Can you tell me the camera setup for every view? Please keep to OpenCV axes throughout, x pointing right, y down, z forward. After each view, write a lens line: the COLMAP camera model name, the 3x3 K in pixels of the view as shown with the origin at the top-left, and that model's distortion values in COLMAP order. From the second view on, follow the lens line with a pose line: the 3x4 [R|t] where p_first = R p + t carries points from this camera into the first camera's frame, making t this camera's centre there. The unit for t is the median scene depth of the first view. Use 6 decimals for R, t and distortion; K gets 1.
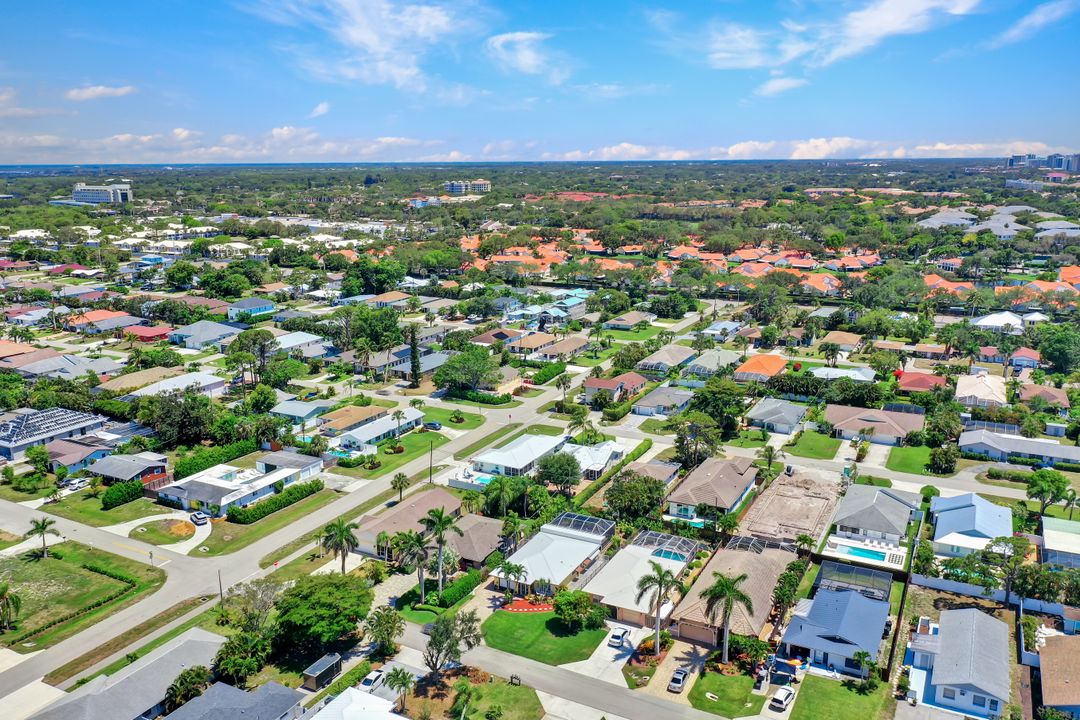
lens RADIAL K [[855.3, 0, 535.0], [0, 855.3, 360.7], [0, 0, 1]] dist [0.002635, -0.006687]
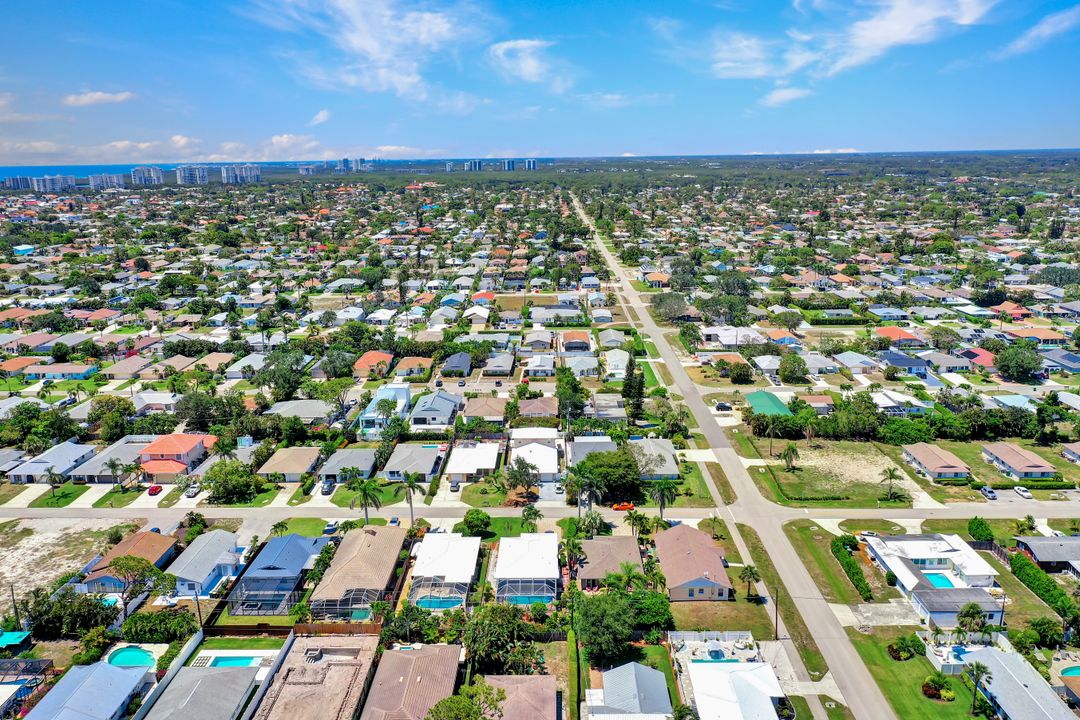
lens RADIAL K [[855.3, 0, 535.0], [0, 855.3, 360.7], [0, 0, 1]] dist [0.002635, -0.006687]
pose [[-0.893566, 0.127279, -0.430511, 0.338182], [-0.077046, 0.901261, 0.426371, -0.358496], [0.442270, 0.414160, -0.795530, 1.298434]]
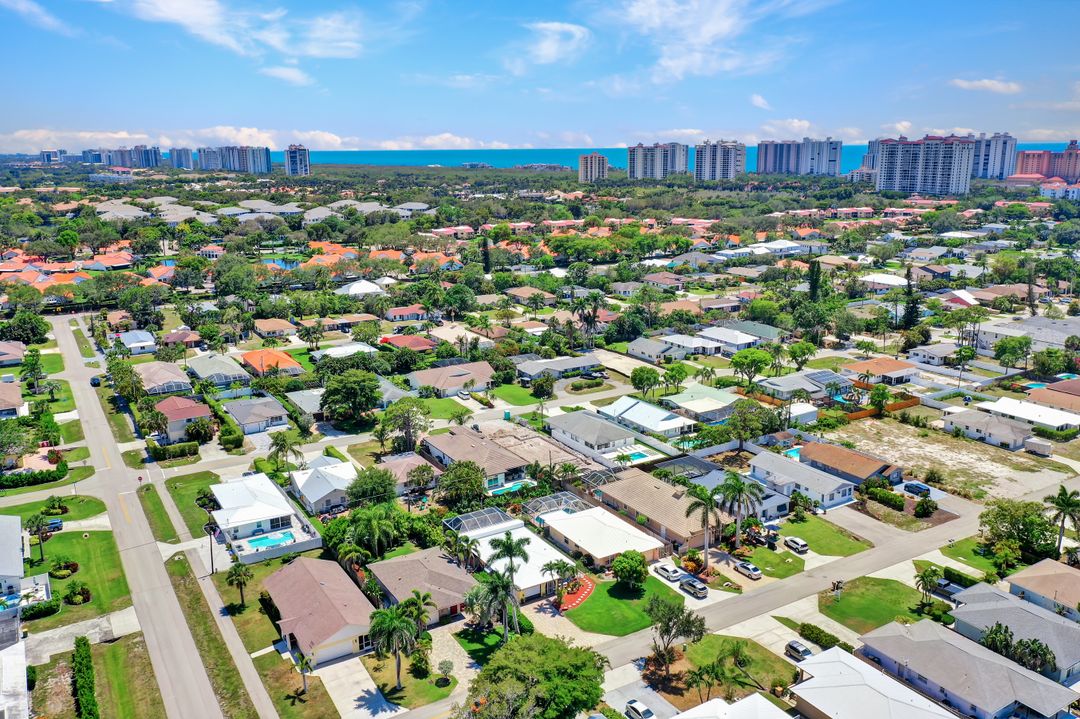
lens RADIAL K [[855.3, 0, 535.0], [0, 855.3, 360.2], [0, 0, 1]] dist [0.002635, -0.006687]
pose [[0.510166, -0.201662, 0.836100, -0.516679], [0.198672, 0.973464, 0.113569, -0.059988], [-0.836815, 0.108171, 0.536693, 0.322725]]
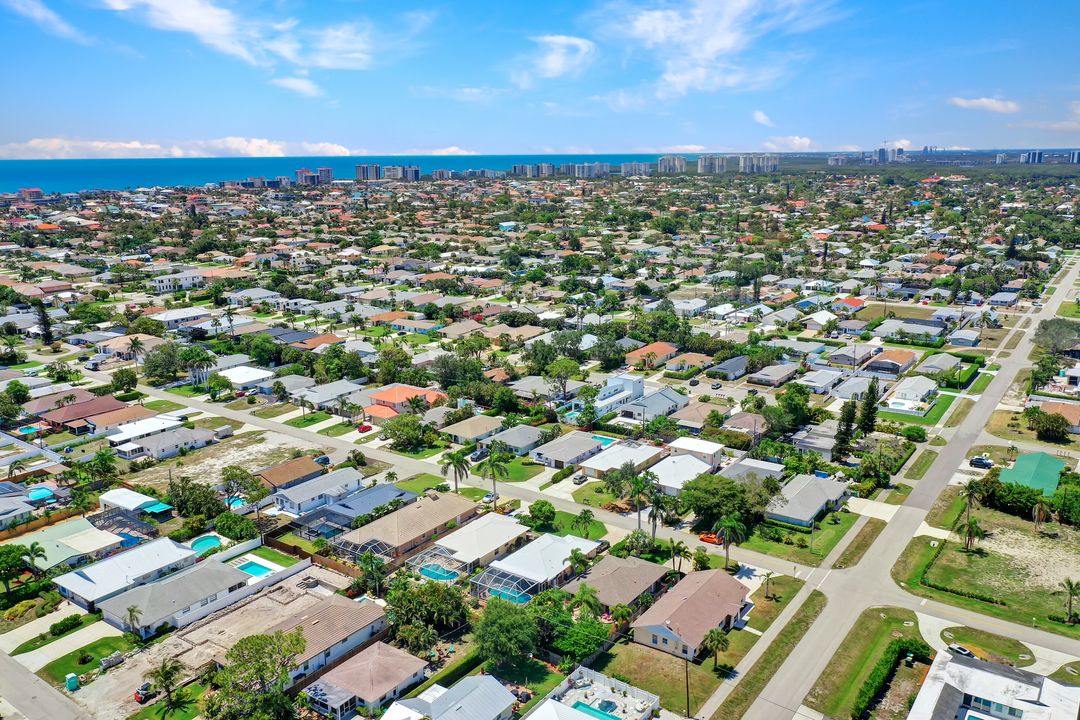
lens RADIAL K [[855.3, 0, 535.0], [0, 855.3, 360.7], [0, 0, 1]] dist [0.002635, -0.006687]
pose [[-0.990967, -0.010202, 0.133714, -0.082503], [0.050723, 0.894513, 0.444155, -0.365245], [-0.124140, 0.446926, -0.885916, 1.357082]]
